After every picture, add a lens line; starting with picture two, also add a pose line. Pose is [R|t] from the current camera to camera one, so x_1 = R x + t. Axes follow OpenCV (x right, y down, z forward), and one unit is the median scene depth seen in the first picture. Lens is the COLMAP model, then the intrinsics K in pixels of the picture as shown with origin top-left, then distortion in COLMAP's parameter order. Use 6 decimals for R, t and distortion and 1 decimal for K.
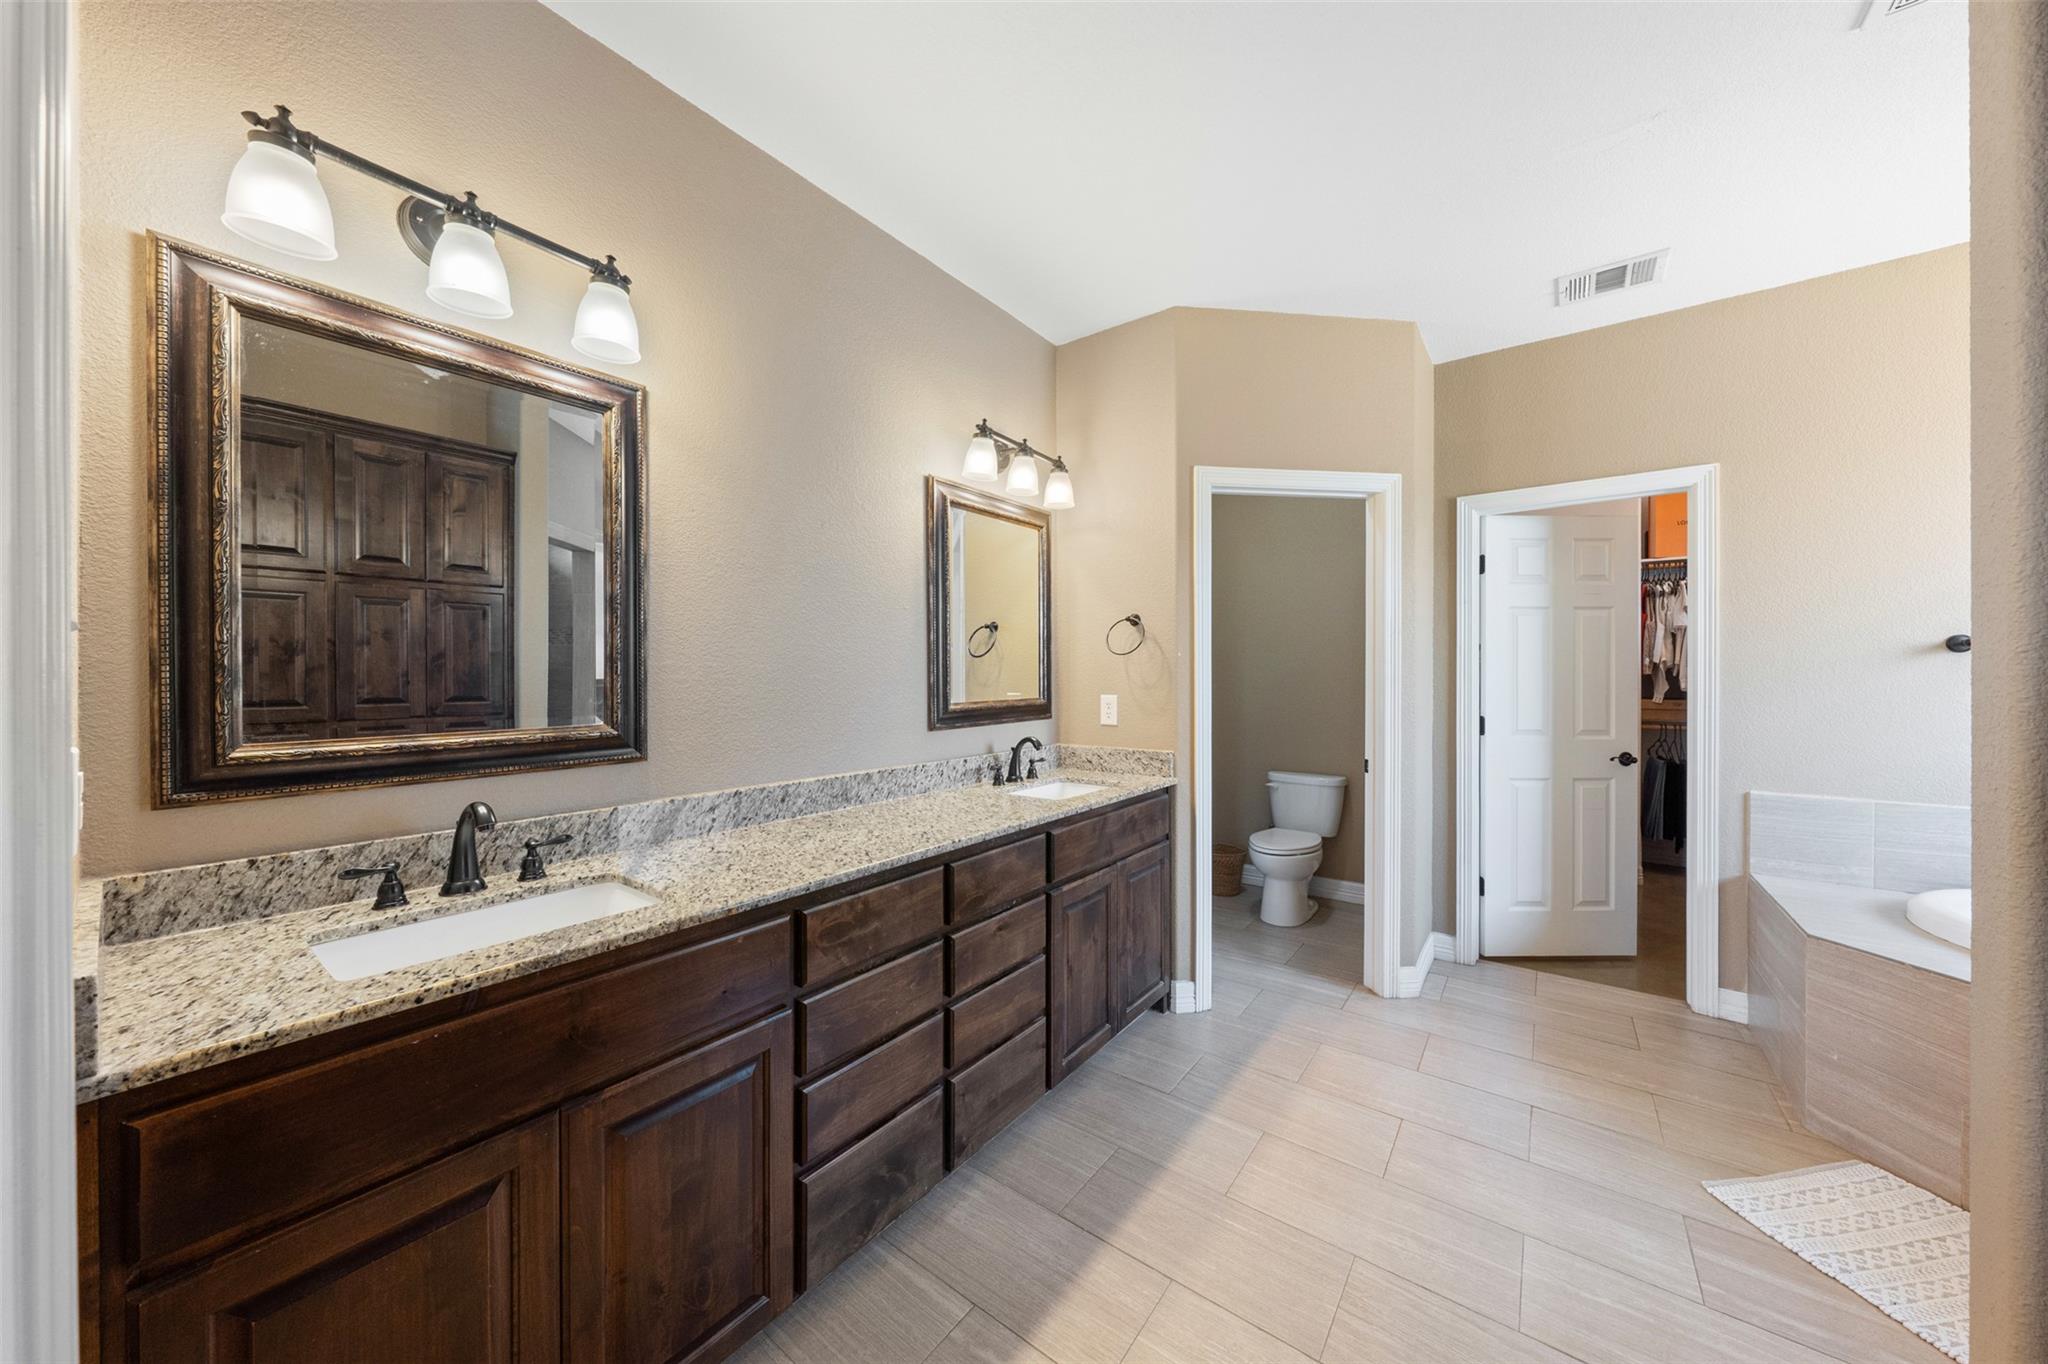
lens RADIAL K [[713.6, 0, 1030.4], [0, 713.6, 697.1], [0, 0, 1]] dist [-0.001454, 0.000100]
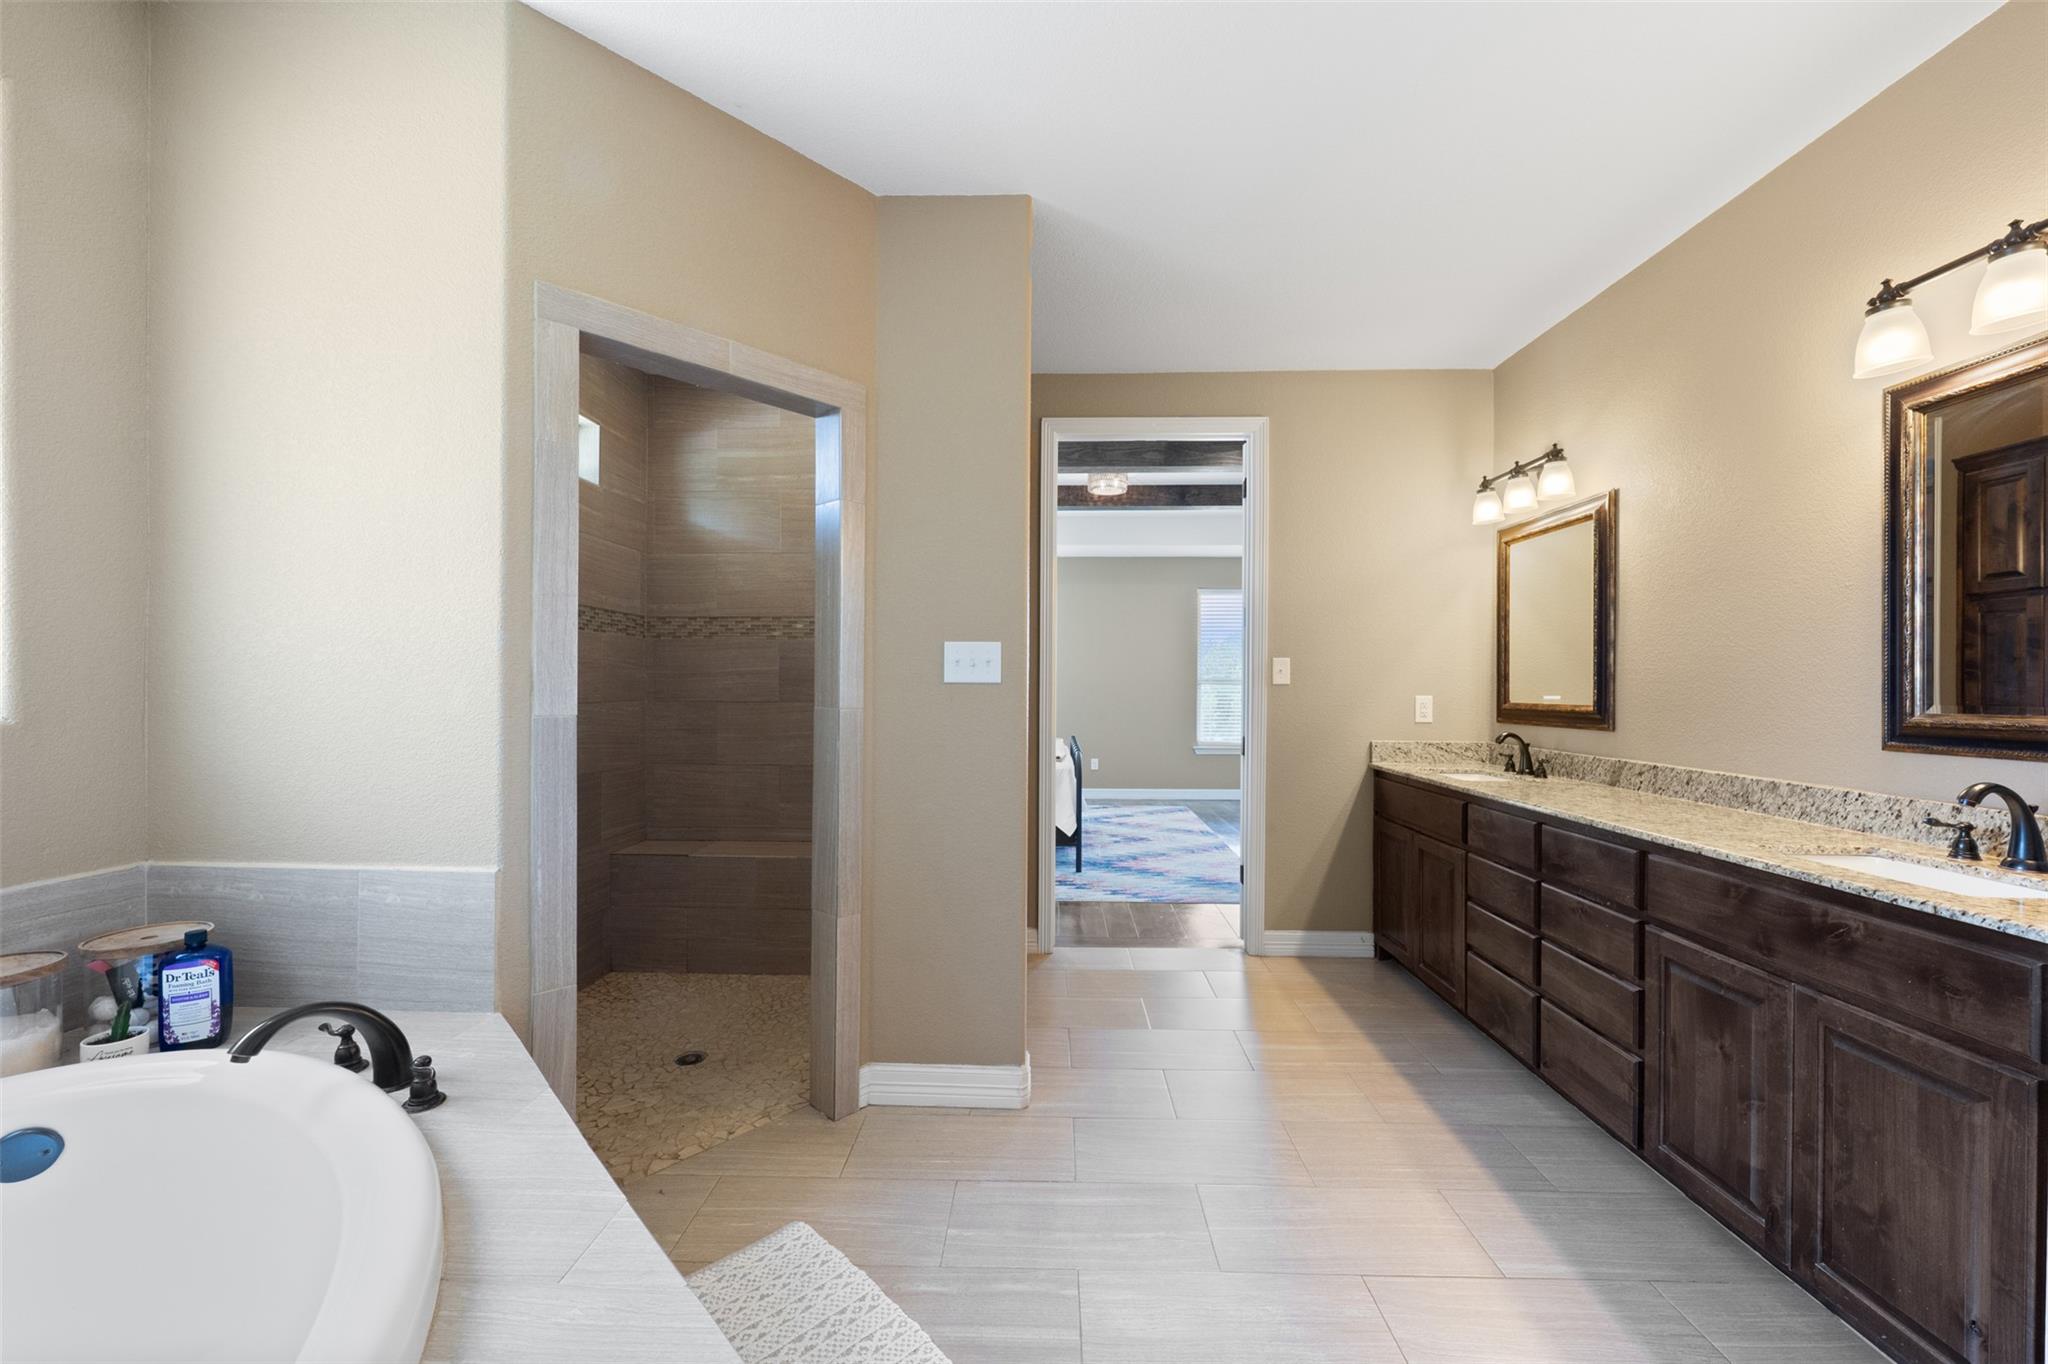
lens RADIAL K [[829.2, 0, 1021.4], [0, 829.2, 660.1], [0, 0, 1]] dist [-0.002613, 0.000250]
pose [[-0.822588, -0.016952, -0.568386, 1.301661], [-0.019221, 0.999813, -0.002003, -0.032135], [0.568314, 0.009277, -0.822760, 1.472062]]
